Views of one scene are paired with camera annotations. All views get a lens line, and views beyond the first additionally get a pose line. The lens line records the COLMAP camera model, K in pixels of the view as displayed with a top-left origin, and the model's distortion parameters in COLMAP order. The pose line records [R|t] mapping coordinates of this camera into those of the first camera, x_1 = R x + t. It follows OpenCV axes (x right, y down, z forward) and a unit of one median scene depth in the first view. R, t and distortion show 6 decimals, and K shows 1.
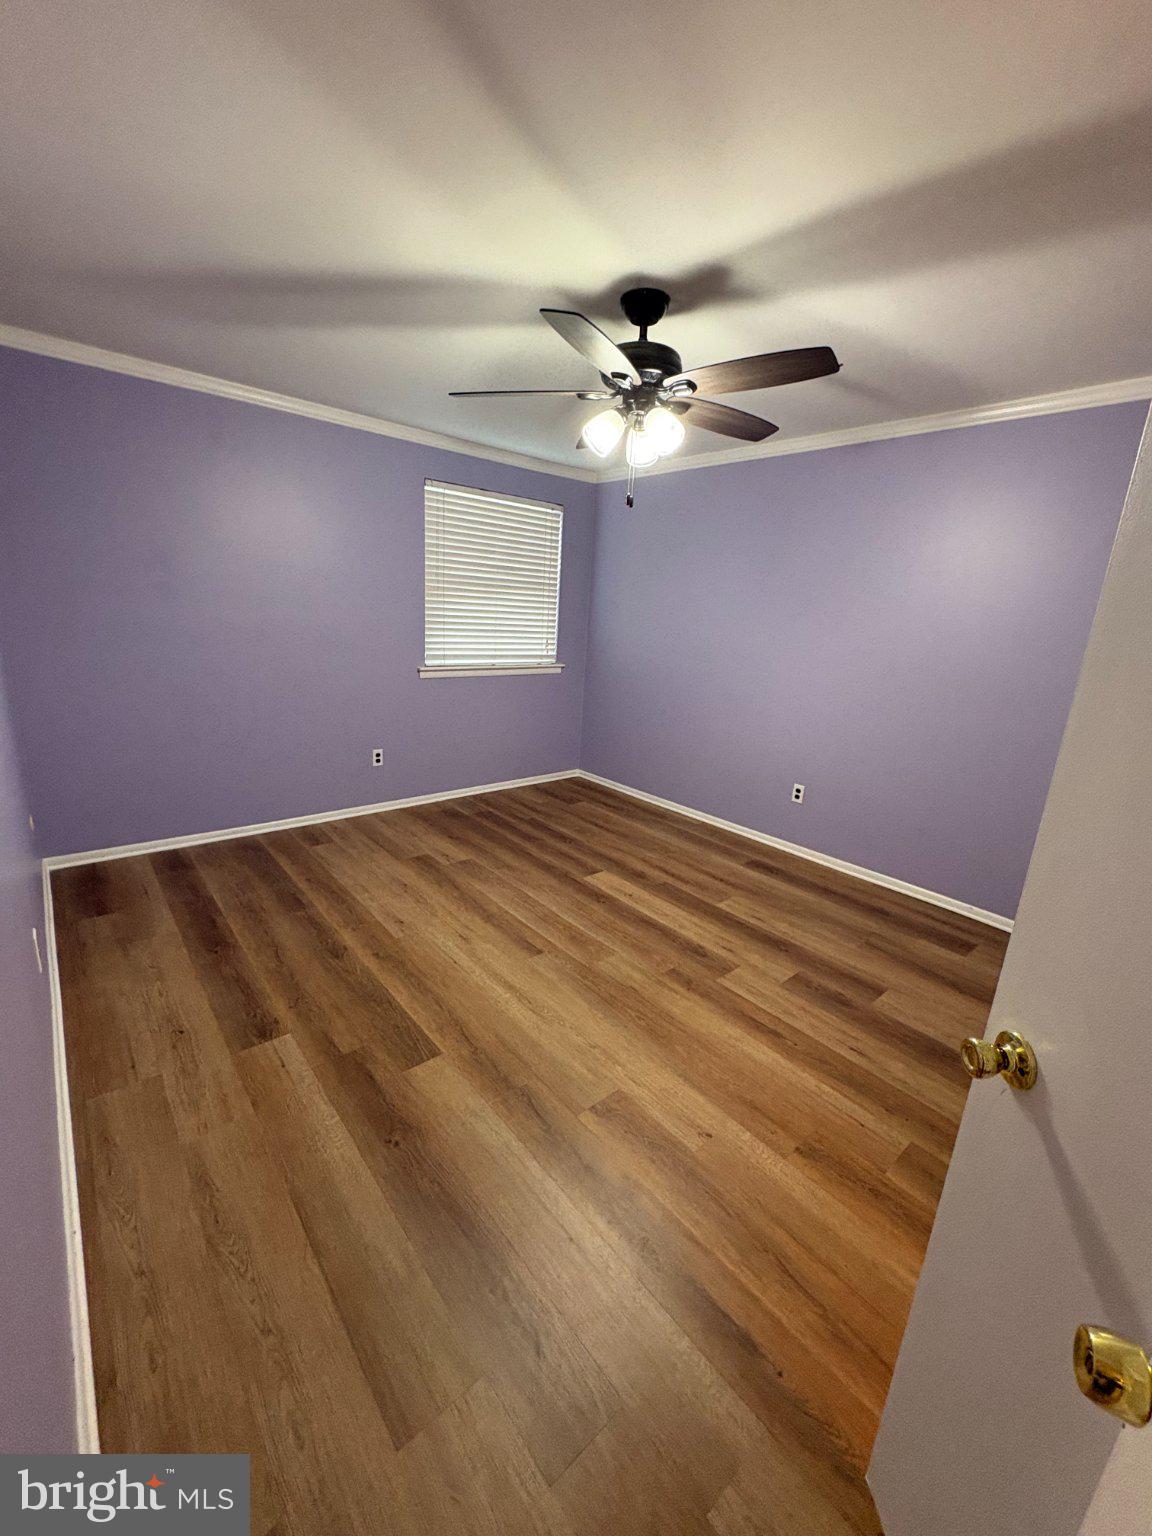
lens RADIAL K [[611.0, 0, 575.2], [0, 611.0, 765.5], [0, 0, 1]] dist [-0.002761, 0.000809]
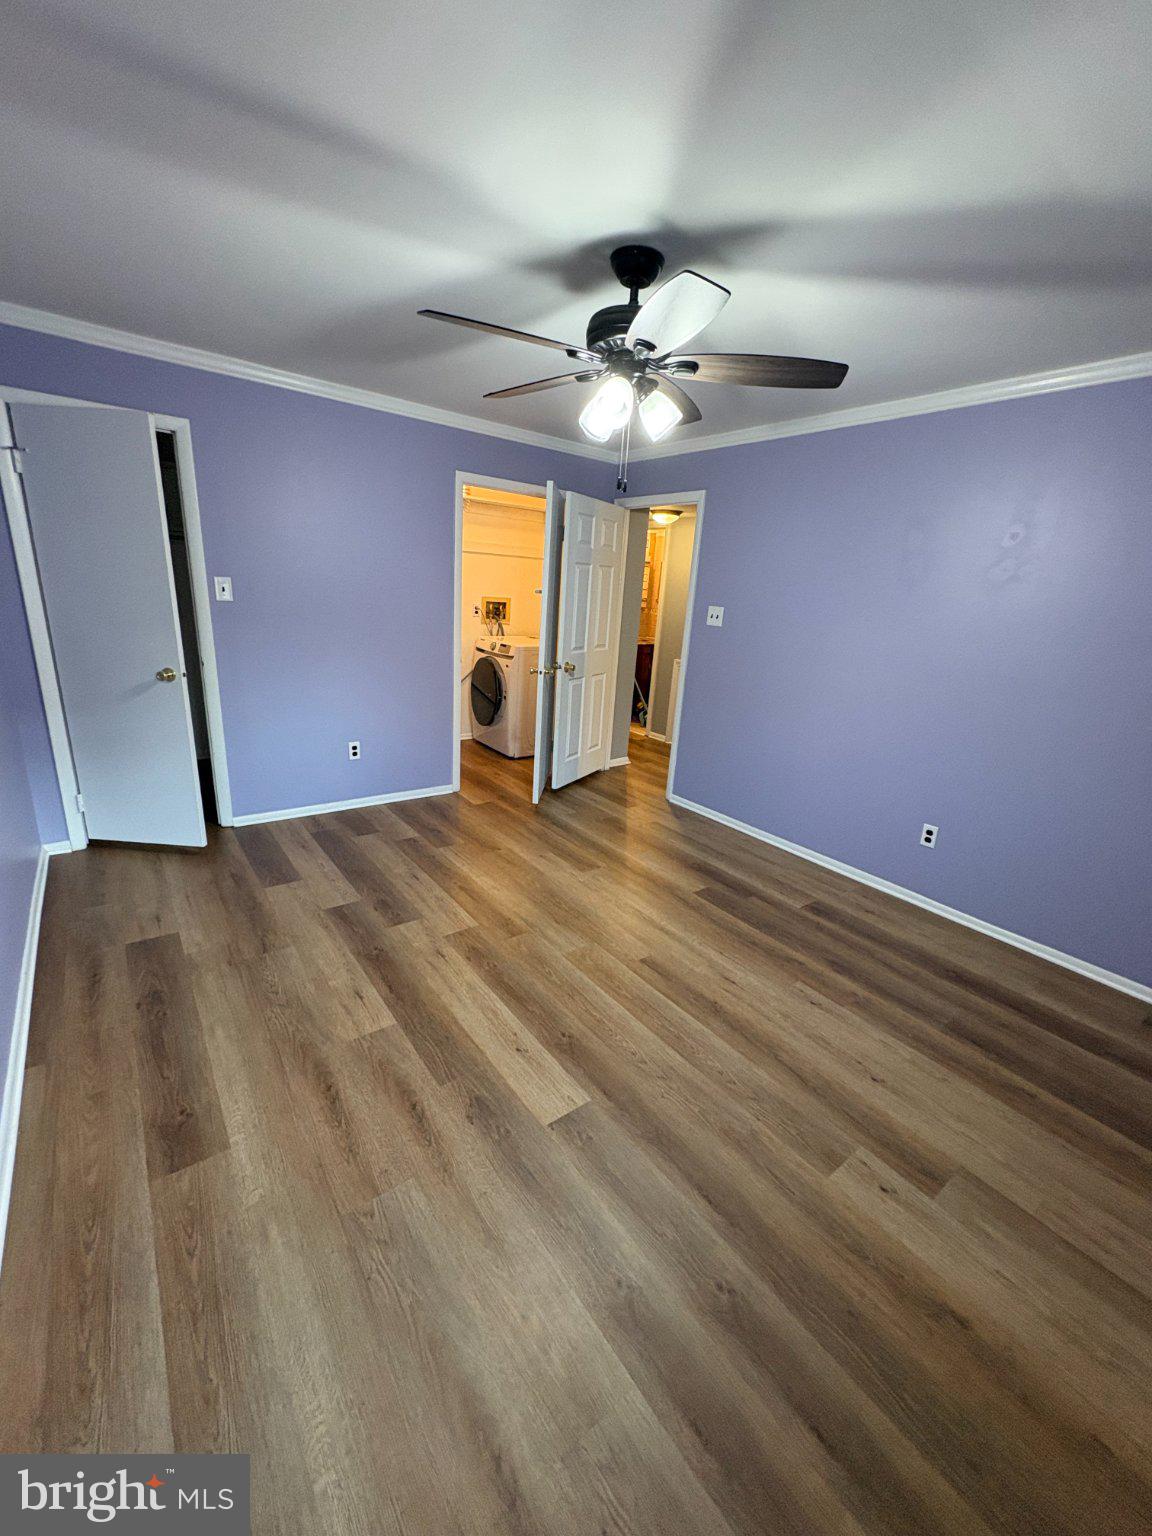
lens RADIAL K [[611.0, 0, 580.8], [0, 611.0, 767.1], [0, 0, 1]] dist [-0.002761, 0.000809]
pose [[-0.991290, -0.130873, 0.014691, 0.065621], [-0.104575, 0.850041, 0.516231, -0.441917], [-0.080048, 0.510199, -0.856323, 1.656384]]
